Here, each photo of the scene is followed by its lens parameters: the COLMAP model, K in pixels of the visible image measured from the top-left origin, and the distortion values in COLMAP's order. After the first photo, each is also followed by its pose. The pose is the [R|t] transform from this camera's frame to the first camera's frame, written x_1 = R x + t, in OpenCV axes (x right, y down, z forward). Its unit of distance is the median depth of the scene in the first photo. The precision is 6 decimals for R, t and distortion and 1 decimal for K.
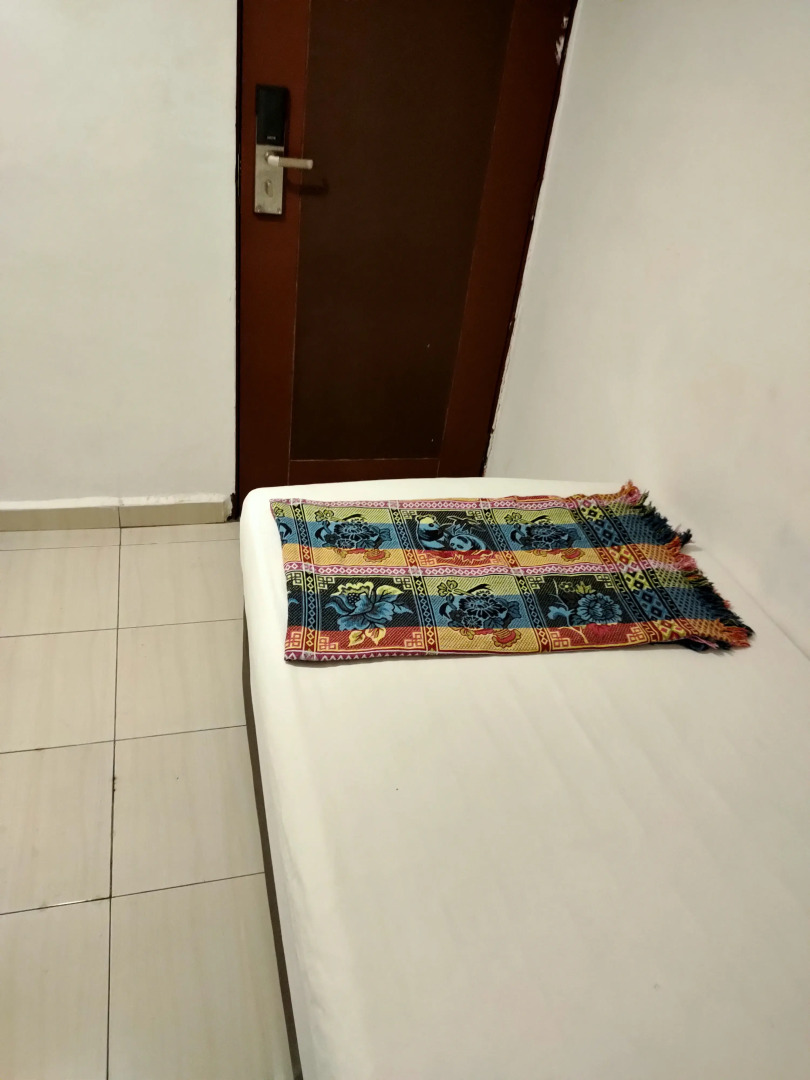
lens RADIAL K [[817.7, 0, 410.4], [0, 817.7, 542.0], [0, 0, 1]] dist [0.057245, -0.088365]
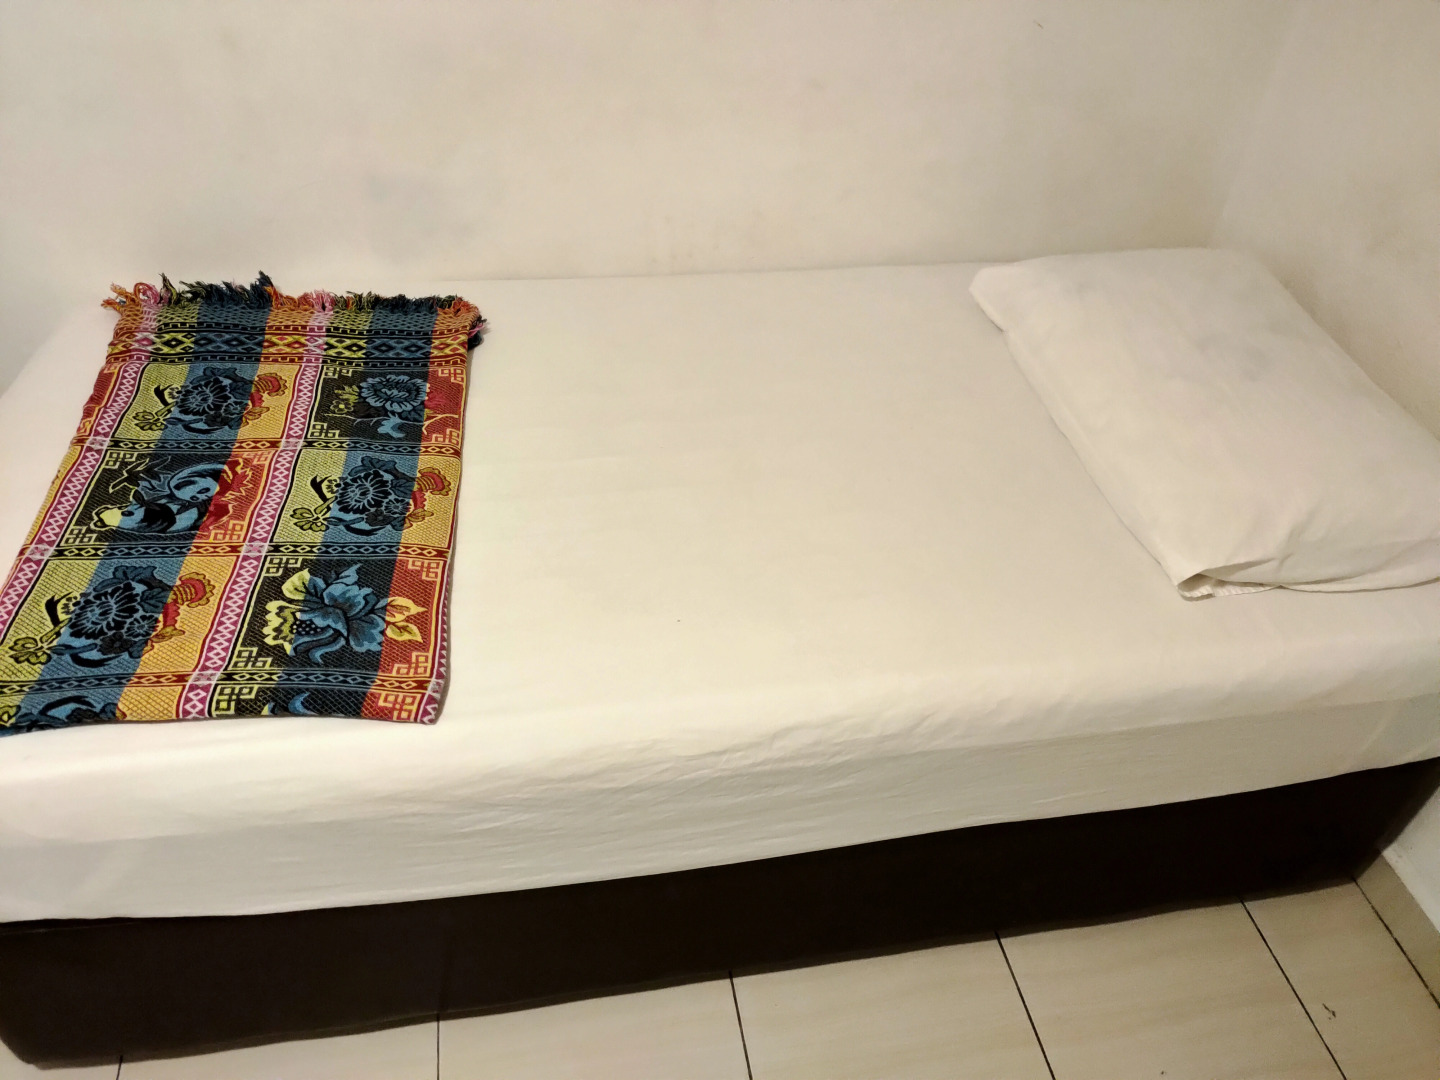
lens RADIAL K [[1090.3, 0, 714.1], [0, 1090.3, 540.1], [0, 0, 1]] dist [0.057245, -0.088365]
pose [[0.085038, -0.737266, 0.670230, -0.501591], [0.509079, 0.610389, 0.606848, -0.286404], [-0.856509, 0.289595, 0.427233, 0.357562]]
